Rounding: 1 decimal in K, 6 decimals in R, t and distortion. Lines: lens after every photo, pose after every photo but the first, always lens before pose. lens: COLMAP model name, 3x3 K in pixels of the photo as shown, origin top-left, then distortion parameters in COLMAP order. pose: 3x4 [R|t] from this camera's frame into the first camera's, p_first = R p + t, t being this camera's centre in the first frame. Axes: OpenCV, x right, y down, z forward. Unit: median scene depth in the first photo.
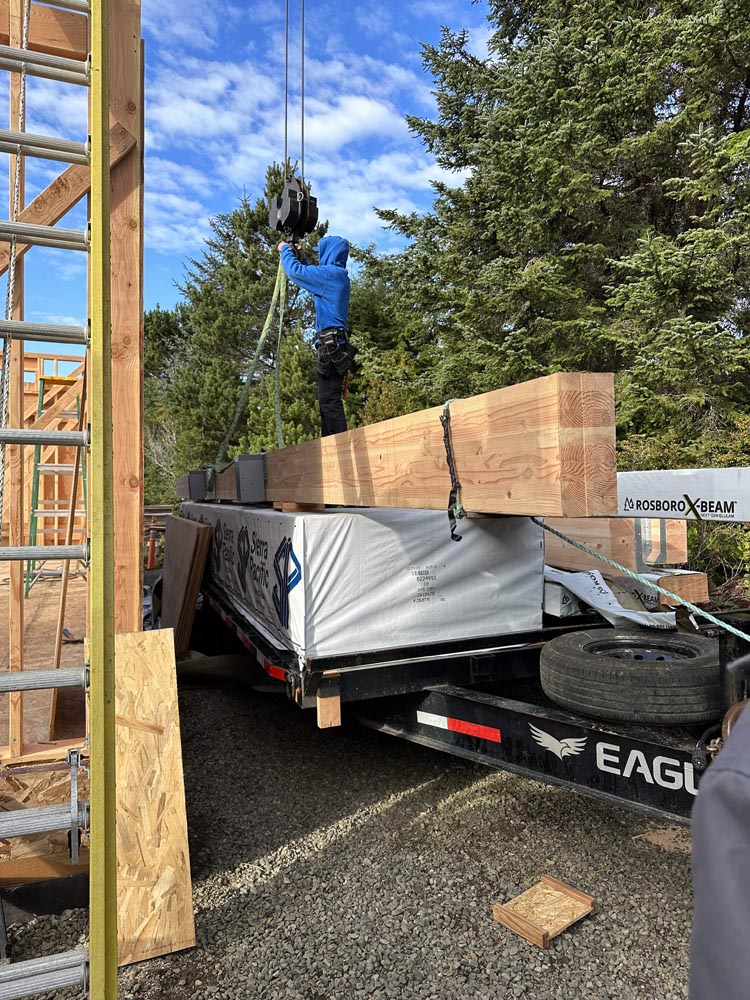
lens RADIAL K [[700.5, 0, 390.4], [0, 700.5, 501.1], [0, 0, 1]] dist [0.063368, -0.001040]
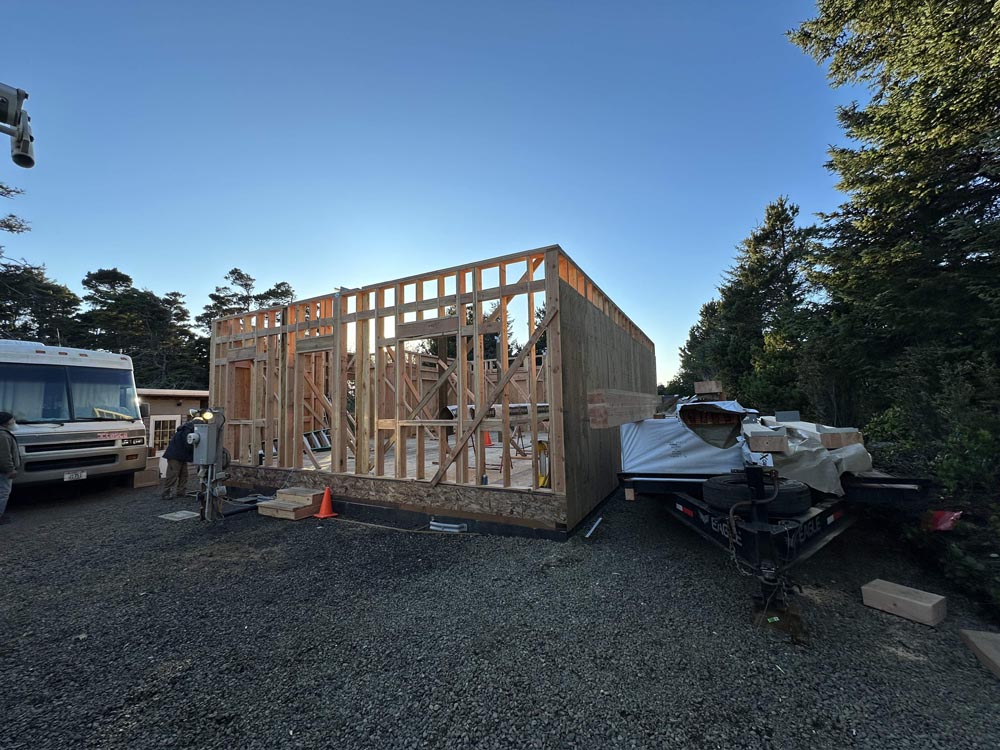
lens RADIAL K [[398.1, 0, 498.9], [0, 398.1, 375.9], [0, 0, 1]] dist [-0.002169, 0.000080]
pose [[0.638836, -0.085901, -0.764533, 0.688401], [0.019795, 0.995253, -0.095283, -0.011137], [0.769089, 0.045737, 0.637504, -0.311512]]
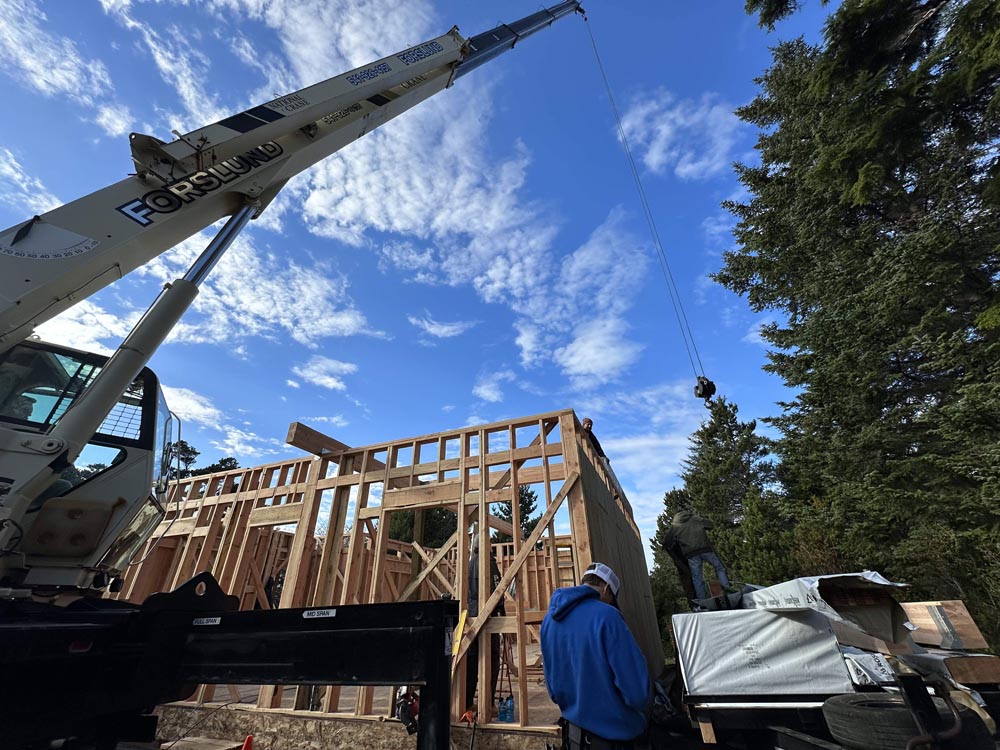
lens RADIAL K [[398.1, 0, 498.9], [0, 398.1, 375.9], [0, 0, 1]] dist [-0.002169, 0.000080]
pose [[0.719859, -0.378694, -0.581716, 0.438492], [0.023216, 0.850729, -0.525091, 0.024285], [0.693732, 0.364487, 0.621197, -0.365053]]
